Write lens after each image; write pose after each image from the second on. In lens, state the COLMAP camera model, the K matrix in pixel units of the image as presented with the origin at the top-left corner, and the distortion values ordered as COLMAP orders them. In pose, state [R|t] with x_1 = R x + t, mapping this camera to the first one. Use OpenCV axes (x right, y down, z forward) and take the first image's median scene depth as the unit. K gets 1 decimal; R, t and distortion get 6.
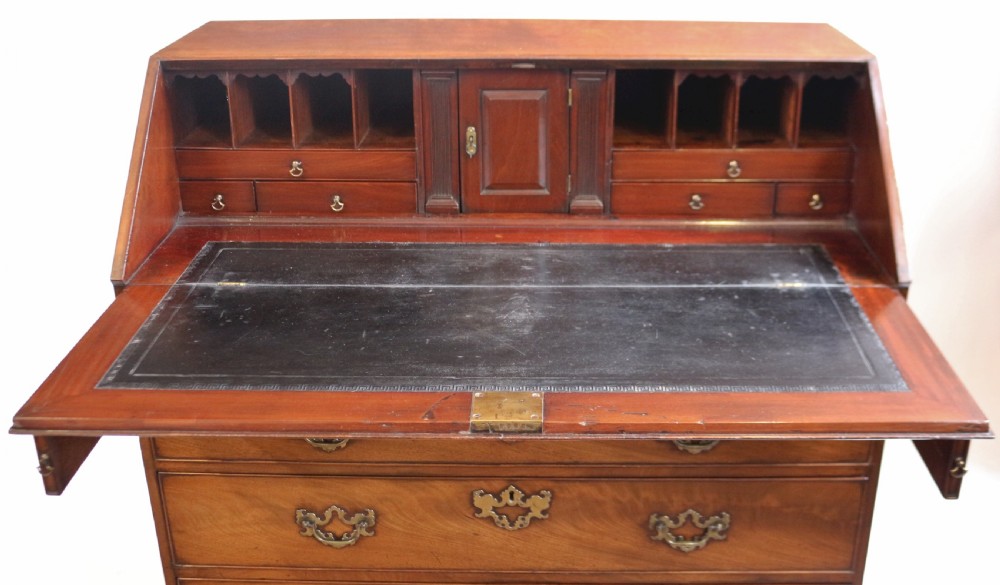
lens RADIAL K [[1088.0, 0, 529.6], [0, 1088.0, 279.7], [0, 0, 1]] dist [-0.085362, 0.000000]
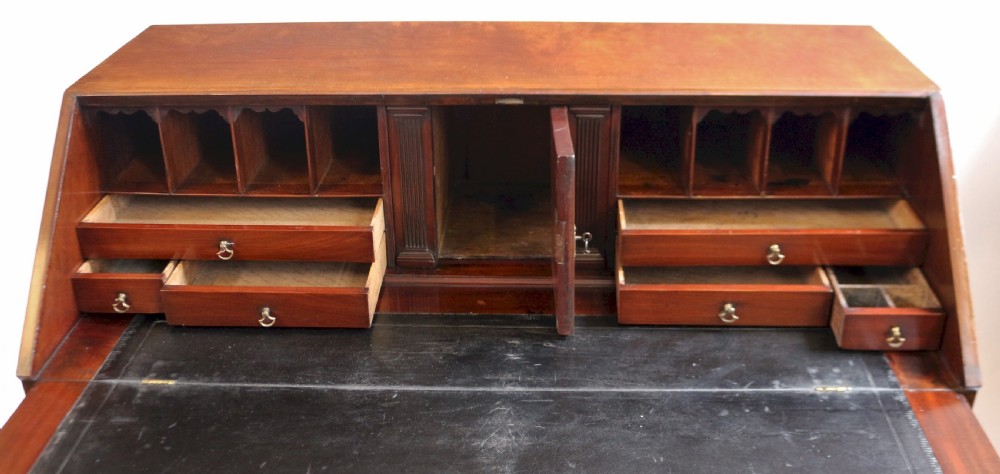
lens RADIAL K [[1029.4, 0, 506.2], [0, 1029.4, 251.5], [0, 0, 1]] dist [-0.081326, 0.000000]
pose [[0.999601, 0.002735, -0.028111, 0.013868], [-0.000485, 0.996817, 0.079725, -0.145111], [0.028240, -0.079680, 0.996420, 0.209966]]
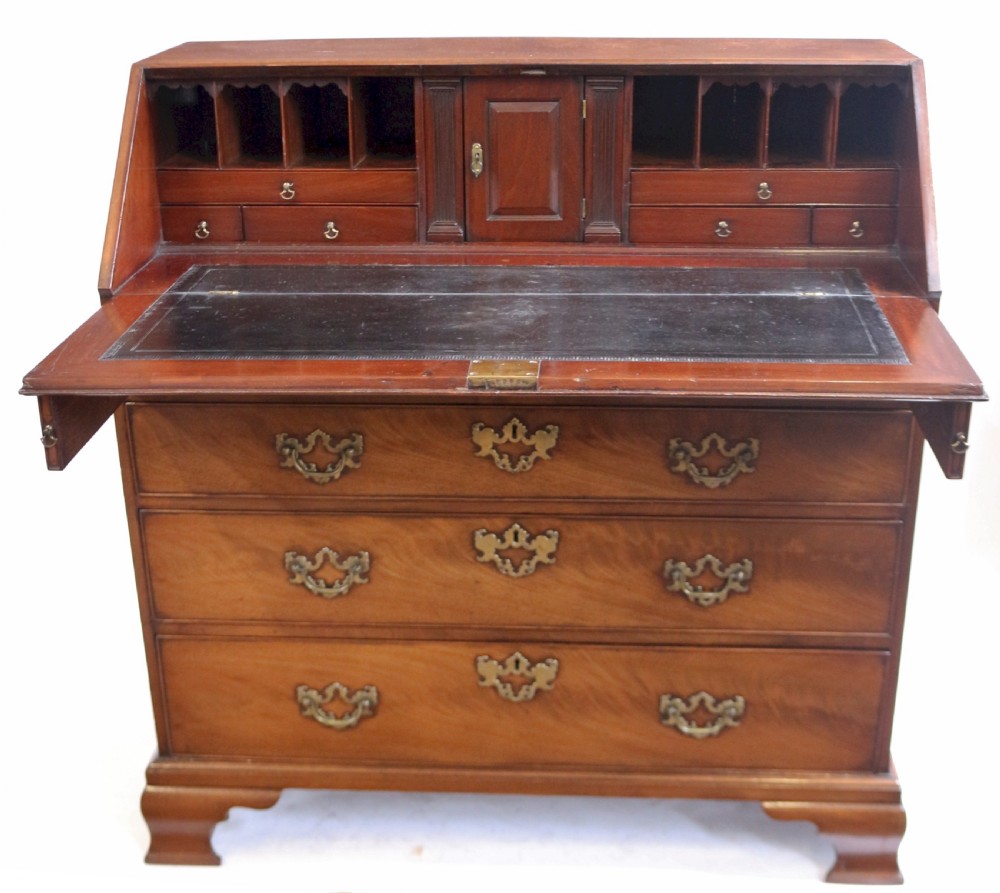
lens RADIAL K [[1557.7, 0, 495.8], [0, 1557.7, 627.3], [0, 0, 1]] dist [-0.068638, 0.000000]
pose [[0.998565, 0.012921, -0.051963, 0.036602], [-0.010044, 0.998422, 0.055252, 0.201549], [0.052595, -0.054650, 0.997119, -0.338550]]
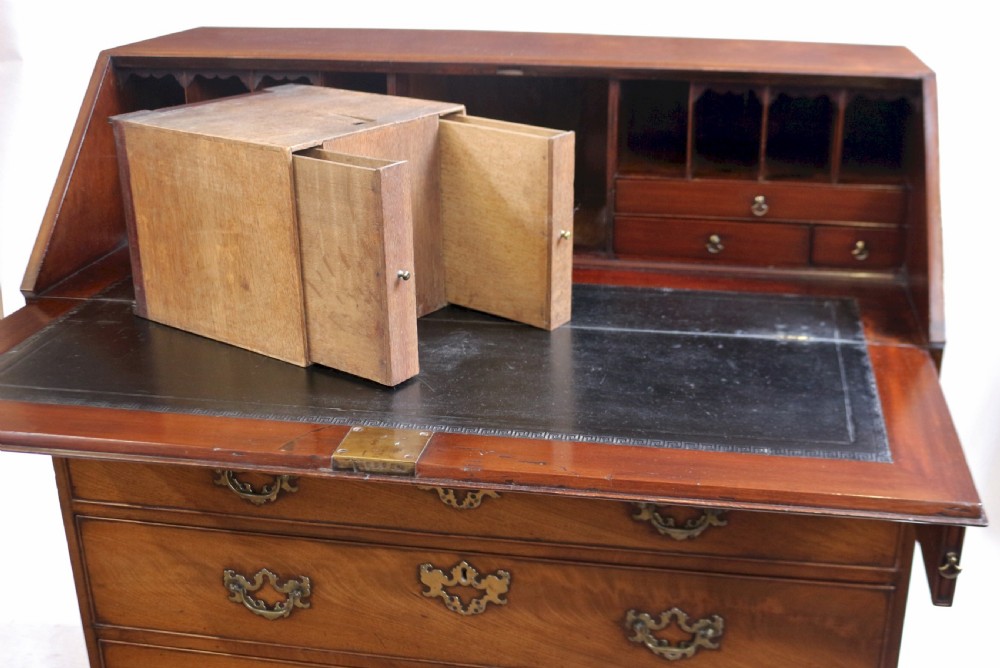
lens RADIAL K [[1188.8, 0, 557.5], [0, 1188.8, 358.4], [0, 0, 1]] dist [-0.079376, 0.000000]
pose [[0.990785, 0.058036, -0.122380, 0.158264], [-0.060900, 0.997948, -0.019789, 0.044349], [0.120980, 0.027060, 0.992286, 0.082050]]
